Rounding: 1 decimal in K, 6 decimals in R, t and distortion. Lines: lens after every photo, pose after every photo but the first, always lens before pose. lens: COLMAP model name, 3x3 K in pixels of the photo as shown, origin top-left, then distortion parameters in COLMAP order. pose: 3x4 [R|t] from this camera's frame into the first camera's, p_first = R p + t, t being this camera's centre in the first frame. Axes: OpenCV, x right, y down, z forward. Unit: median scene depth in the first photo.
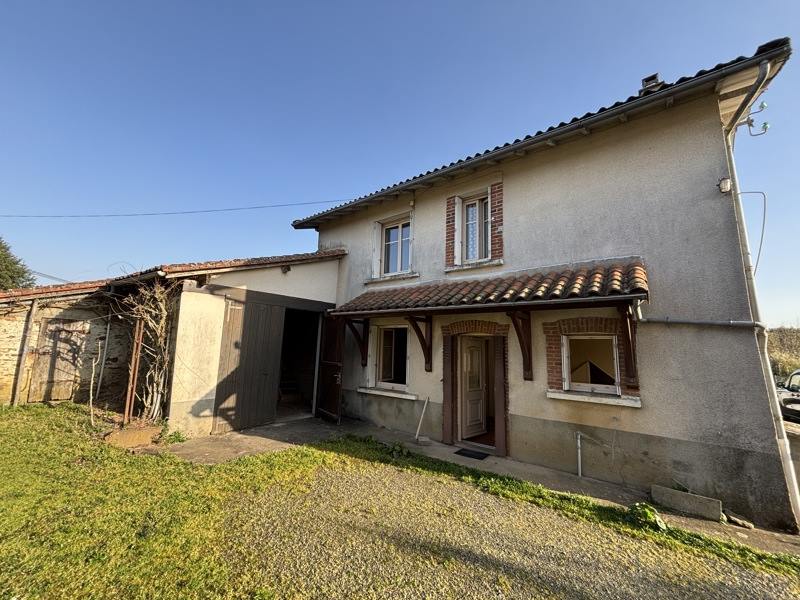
lens RADIAL K [[318.9, 0, 399.6], [0, 318.9, 300.5], [0, 0, 1]] dist [-0.000712, -0.000067]
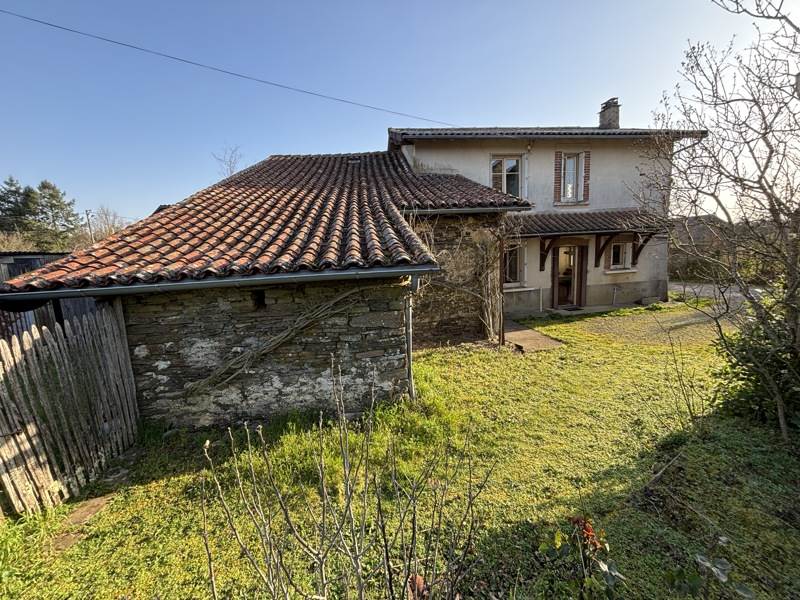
lens RADIAL K [[318.9, 0, 400.7], [0, 318.9, 300.5], [0, 0, 1]] dist [-0.000712, -0.000067]
pose [[0.679284, -0.184229, 0.710375, -1.854407], [-0.037680, 0.957946, 0.284464, -0.072512], [-0.732907, -0.219999, 0.643776, 0.552639]]
